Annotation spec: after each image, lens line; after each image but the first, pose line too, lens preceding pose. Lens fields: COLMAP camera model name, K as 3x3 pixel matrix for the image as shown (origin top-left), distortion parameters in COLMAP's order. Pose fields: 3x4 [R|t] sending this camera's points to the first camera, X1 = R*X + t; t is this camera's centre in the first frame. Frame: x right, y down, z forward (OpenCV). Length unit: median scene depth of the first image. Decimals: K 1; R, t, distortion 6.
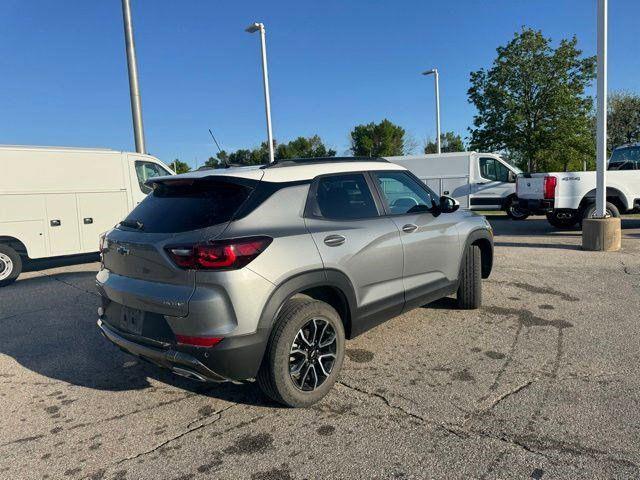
lens RADIAL K [[446.8, 0, 316.6], [0, 446.8, 237.6], [0, 0, 1]] dist [0.064742, -0.082910]
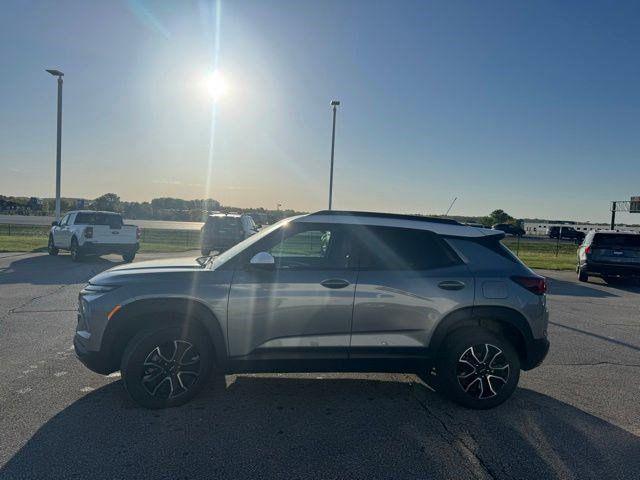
lens RADIAL K [[446.8, 0, 316.5], [0, 446.8, 237.8], [0, 0, 1]] dist [0.064742, -0.082910]
pose [[-0.754301, -0.003606, 0.656519, -0.745652], [0.068145, 0.994154, 0.083755, -0.232765], [-0.652982, 0.107915, -0.749645, 2.102390]]
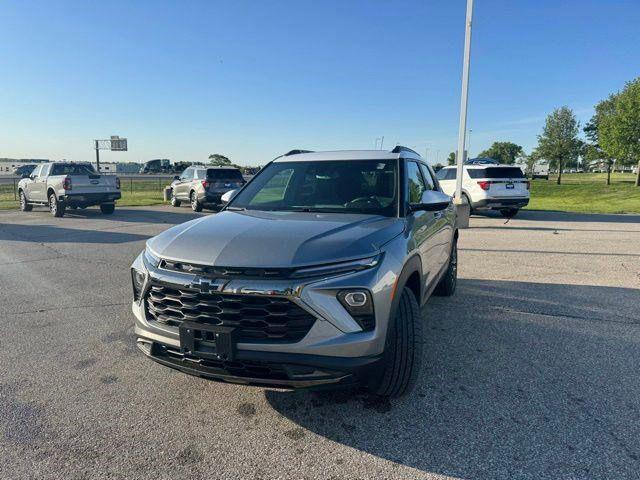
lens RADIAL K [[446.8, 0, 314.9], [0, 446.8, 246.4], [0, 0, 1]] dist [0.064742, -0.082910]
pose [[-0.942781, 0.099306, -0.318279, 0.499139], [0.007518, 0.960703, 0.277478, -0.275555], [0.333327, 0.259208, -0.906479, 2.235655]]
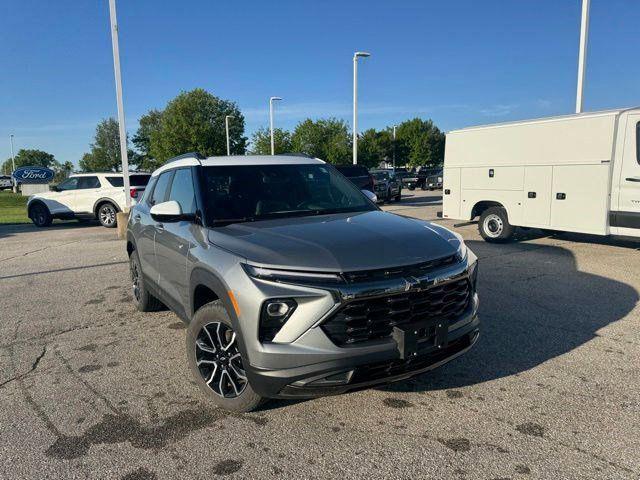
lens RADIAL K [[446.8, 0, 316.2], [0, 446.8, 249.0], [0, 0, 1]] dist [0.064742, -0.082910]
pose [[-0.279870, 0.204858, -0.937926, 1.085592], [-0.069649, 0.970061, 0.232659, -0.235879], [0.957508, 0.130440, -0.257223, 1.640878]]
